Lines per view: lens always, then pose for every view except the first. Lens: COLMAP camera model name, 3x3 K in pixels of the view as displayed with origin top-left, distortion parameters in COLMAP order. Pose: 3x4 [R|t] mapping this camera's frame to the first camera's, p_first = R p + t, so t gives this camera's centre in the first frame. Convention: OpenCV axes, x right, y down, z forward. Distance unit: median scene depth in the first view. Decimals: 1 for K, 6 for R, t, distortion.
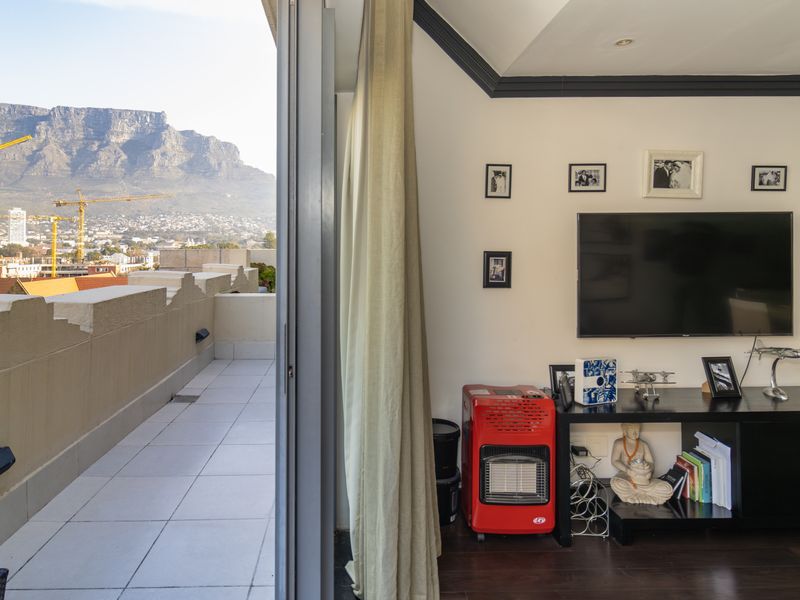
lens RADIAL K [[487.0, 0, 376.5], [0, 487.0, 253.1], [0, 0, 1]] dist [-0.012771, 0.004033]
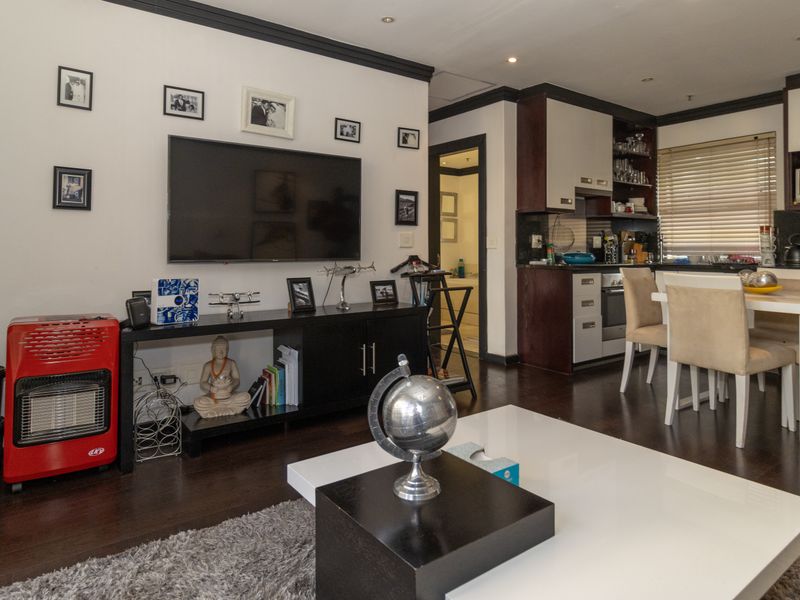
lens RADIAL K [[487.0, 0, 403.9], [0, 487.0, 247.3], [0, 0, 1]] dist [-0.012771, 0.004033]
pose [[0.814946, 0.009911, 0.579452, 0.117465], [-0.013465, 0.999908, 0.001834, 0.066645], [-0.579380, -0.009297, 0.815004, -0.032879]]
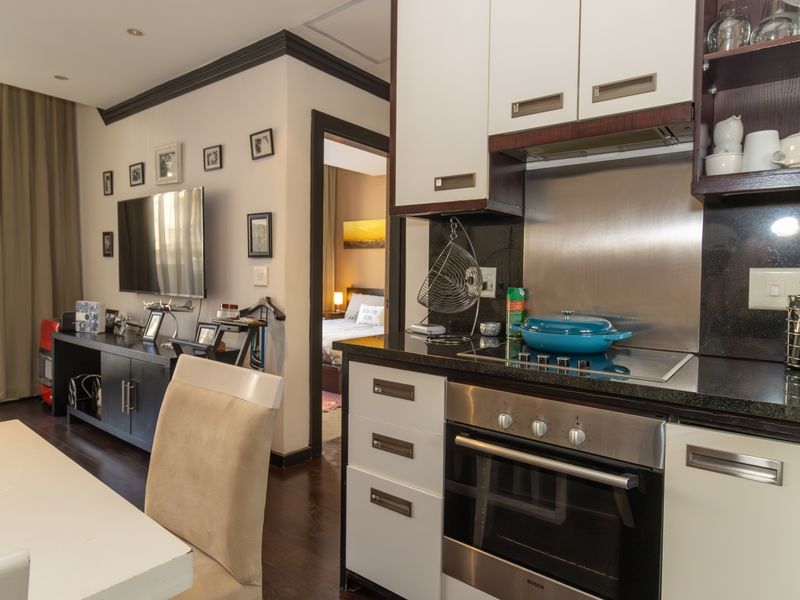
lens RADIAL K [[487.0, 0, 413.9], [0, 487.0, 289.4], [0, 0, 1]] dist [-0.012771, 0.004033]
pose [[0.804469, 0.040221, -0.592631, 0.949476], [-0.013970, 0.998710, 0.048817, 0.043777], [0.593830, -0.030992, 0.803994, 0.188577]]
